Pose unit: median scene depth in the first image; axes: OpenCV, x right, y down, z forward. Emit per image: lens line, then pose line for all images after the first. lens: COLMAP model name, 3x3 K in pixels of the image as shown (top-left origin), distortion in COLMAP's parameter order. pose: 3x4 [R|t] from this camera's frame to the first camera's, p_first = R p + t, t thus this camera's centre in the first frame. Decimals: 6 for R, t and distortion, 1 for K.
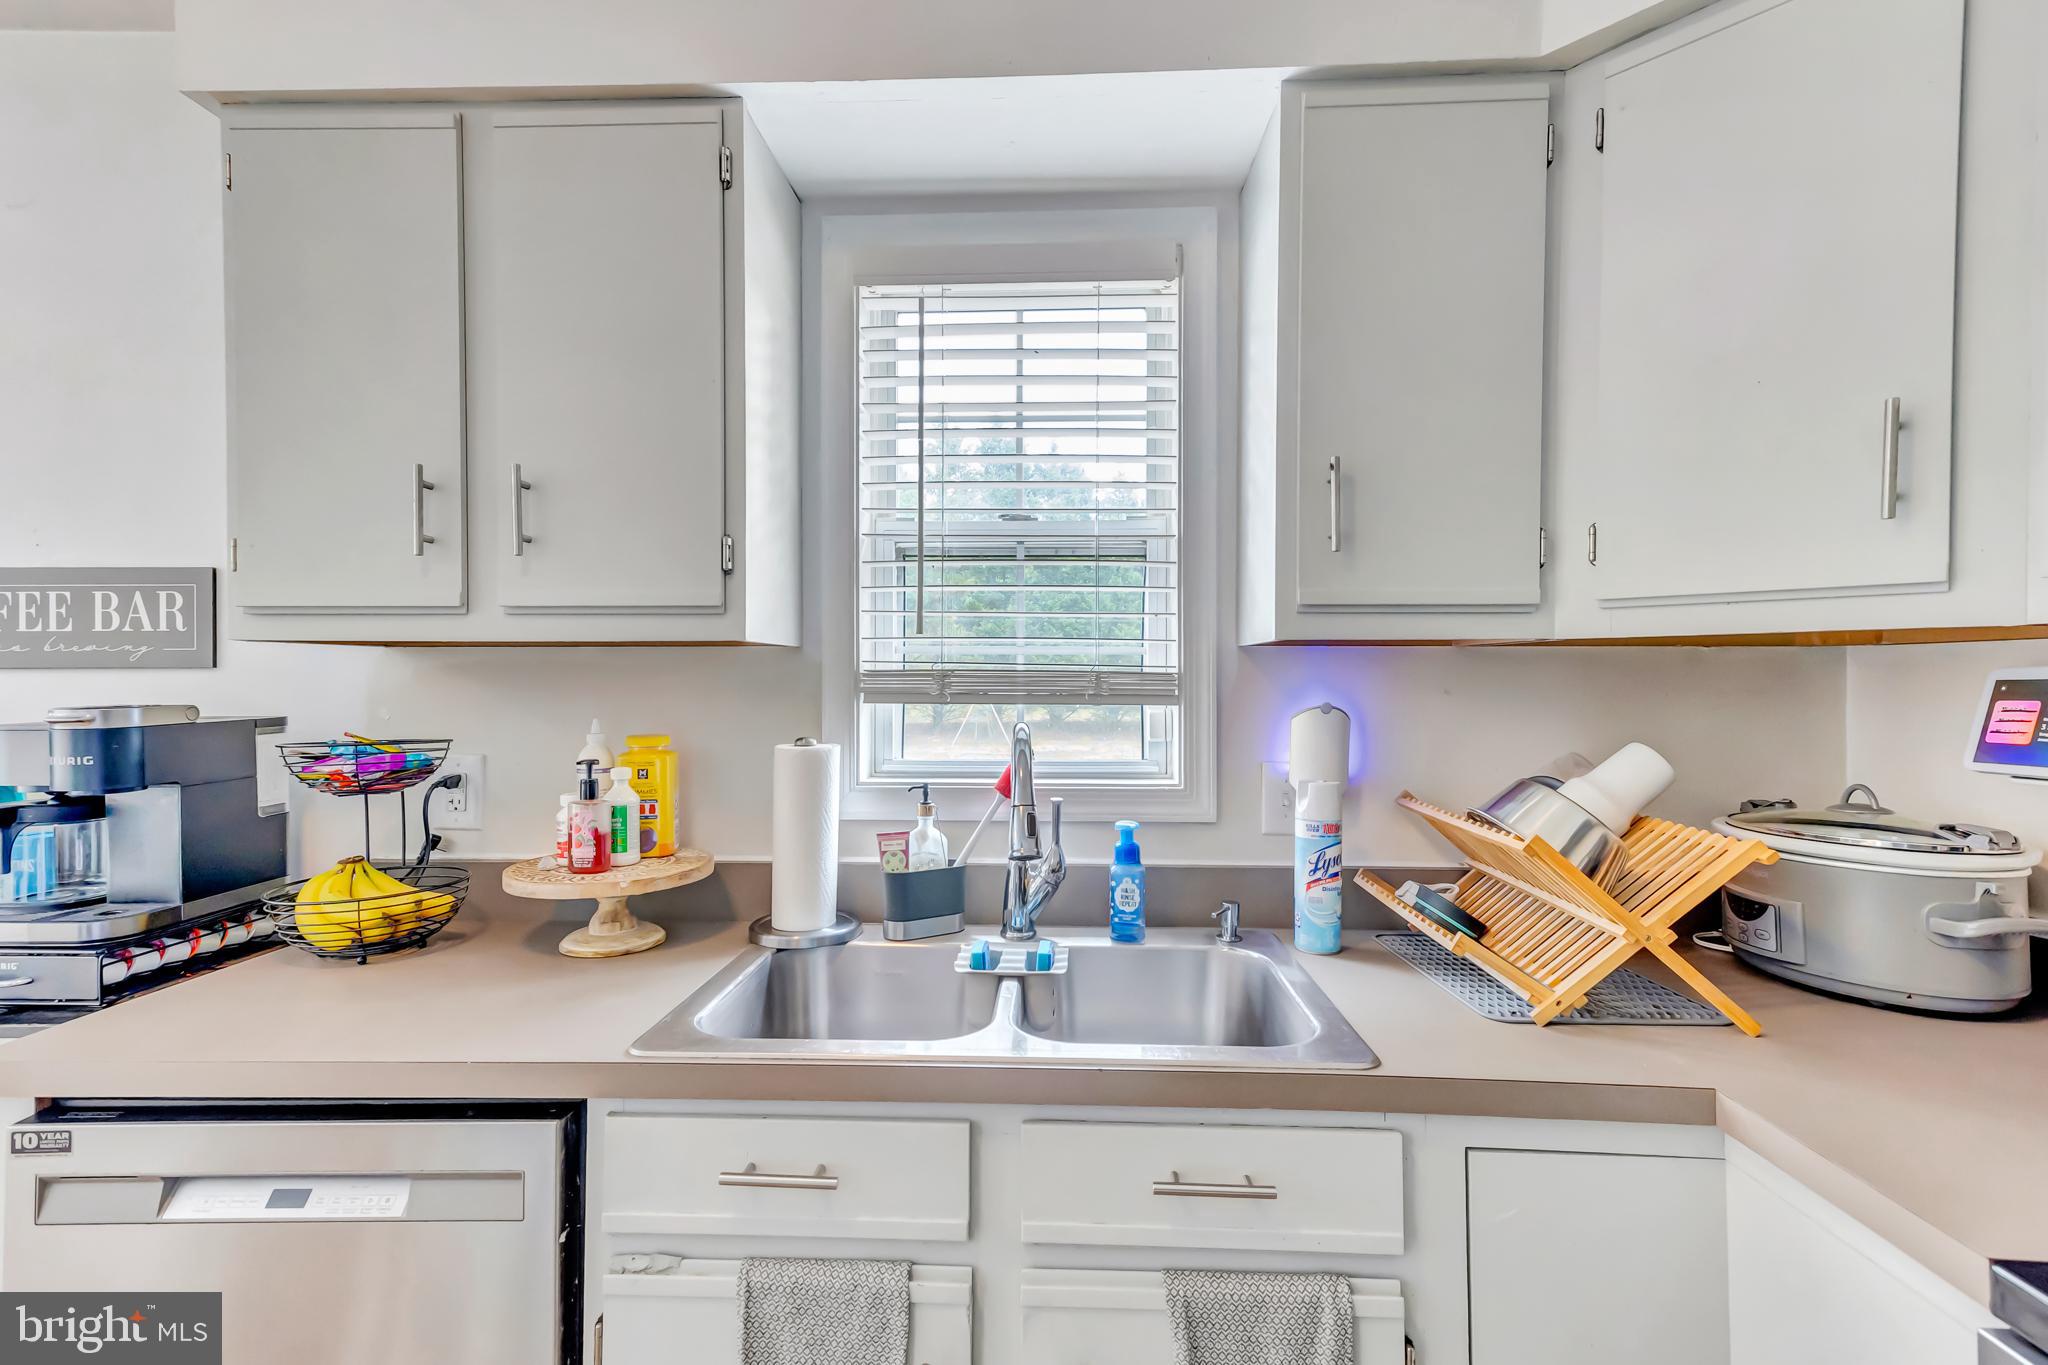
lens RADIAL K [[947.1, 0, 1020.8], [0, 947.1, 680.1], [0, 0, 1]] dist [0.030817, 0.000171]
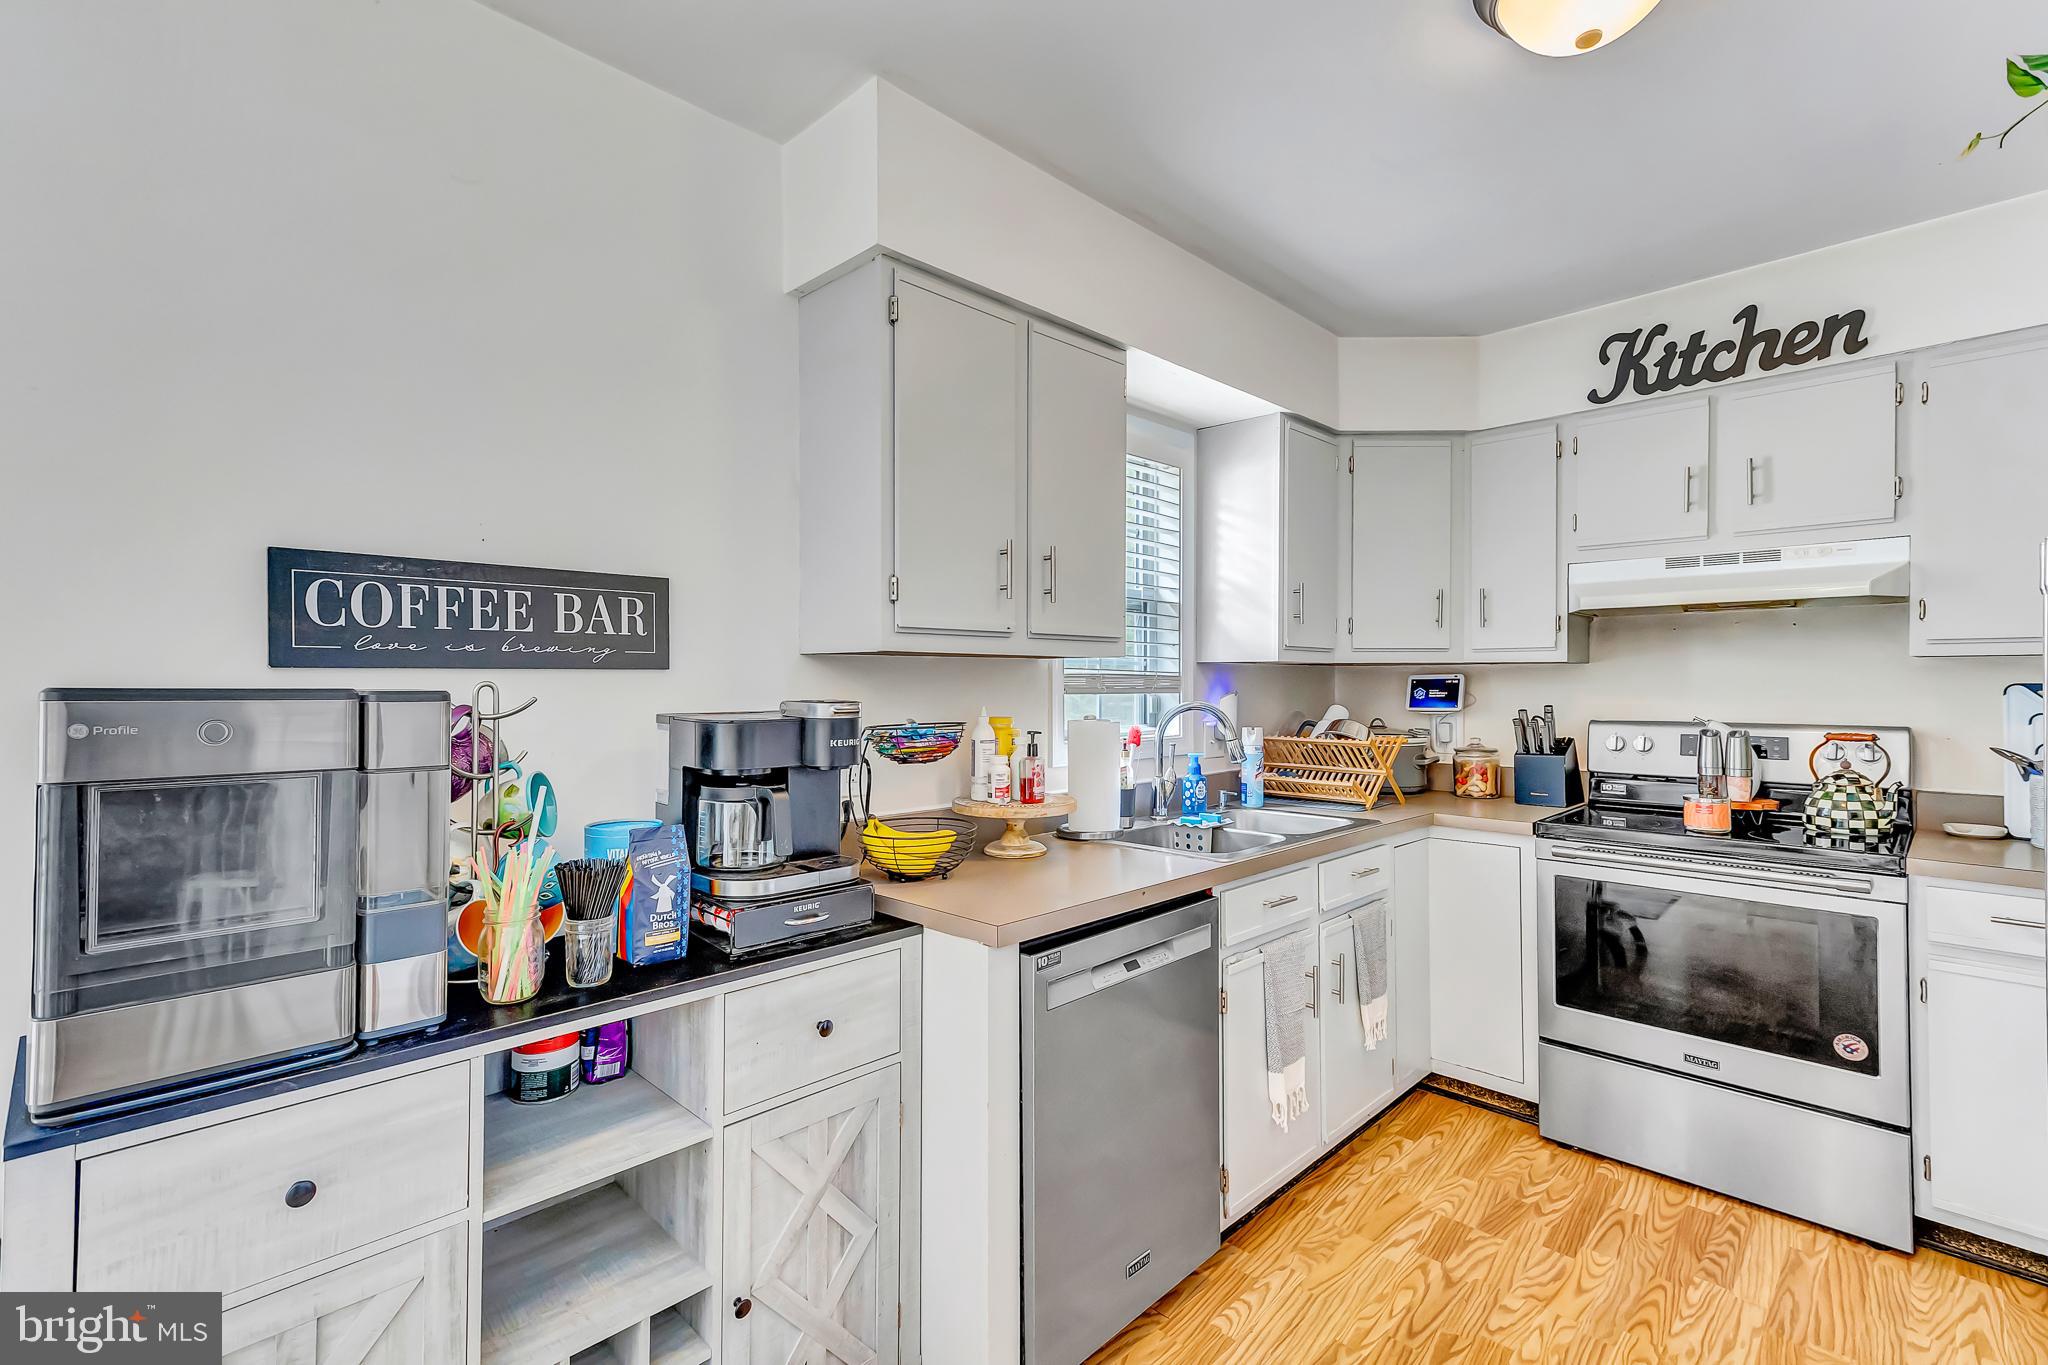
lens RADIAL K [[932.4, 0, 1016.8], [0, 932.4, 680.0], [0, 0, 1]] dist [0.026781, -0.000244]
pose [[0.671671, -0.000823, 0.740849, -1.357214], [0.002961, 0.999994, -0.001574, 0.001871], [-0.740844, 0.003251, 0.671669, -0.007555]]
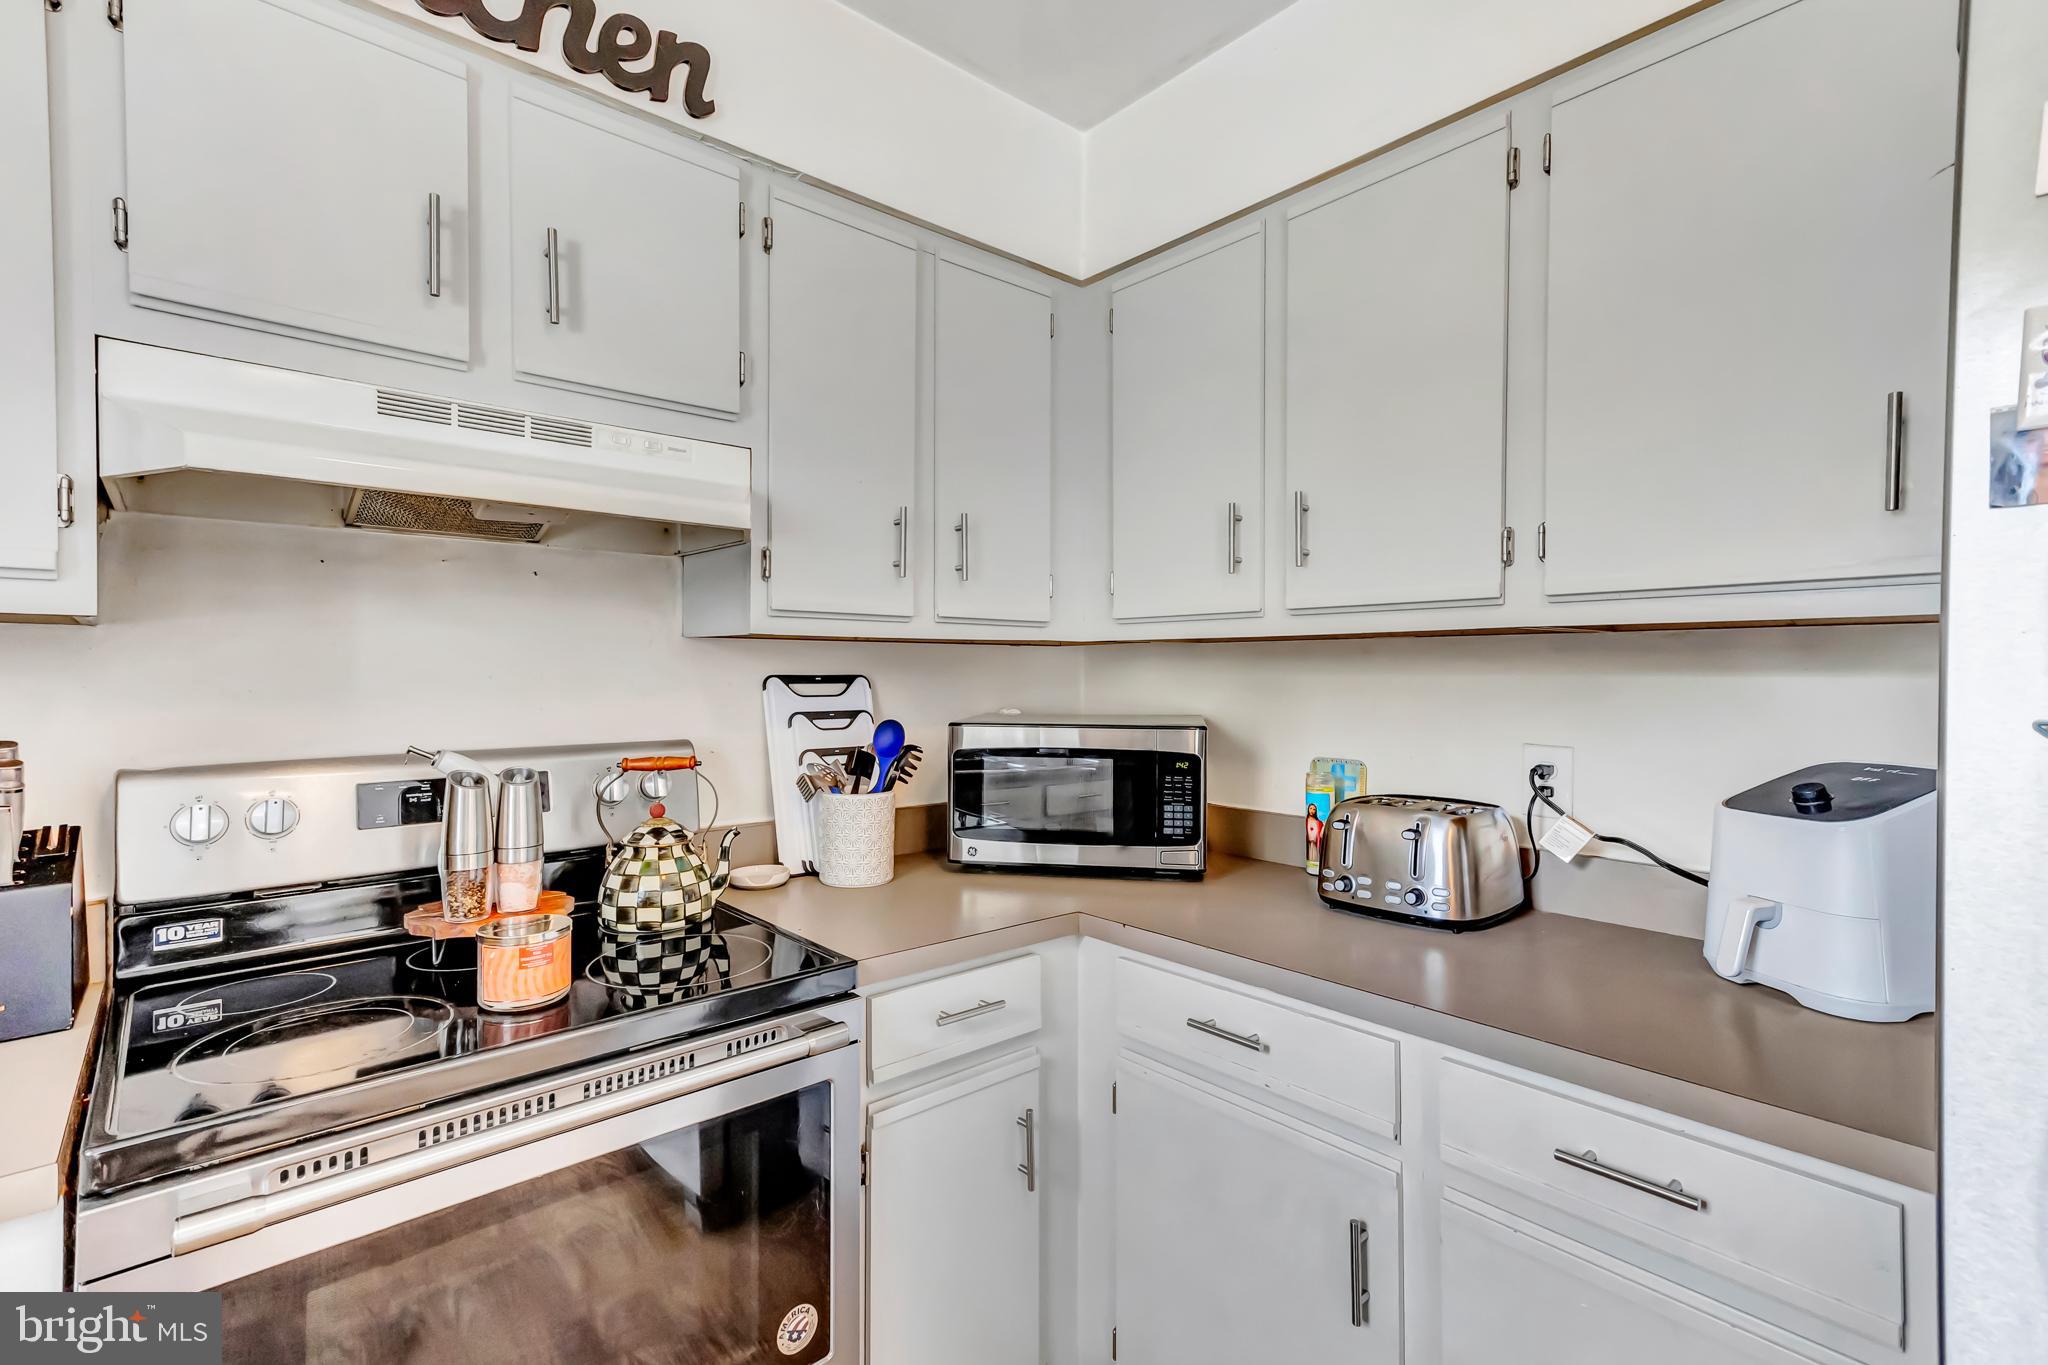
lens RADIAL K [[932.4, 0, 1016.8], [0, 932.4, 680.0], [0, 0, 1]] dist [0.026781, -0.000244]
pose [[-0.691943, -0.006718, 0.721921, -0.259931], [-0.000264, 0.999959, 0.009051, 0.004630], [-0.721952, 0.006072, -0.691916, 0.398797]]
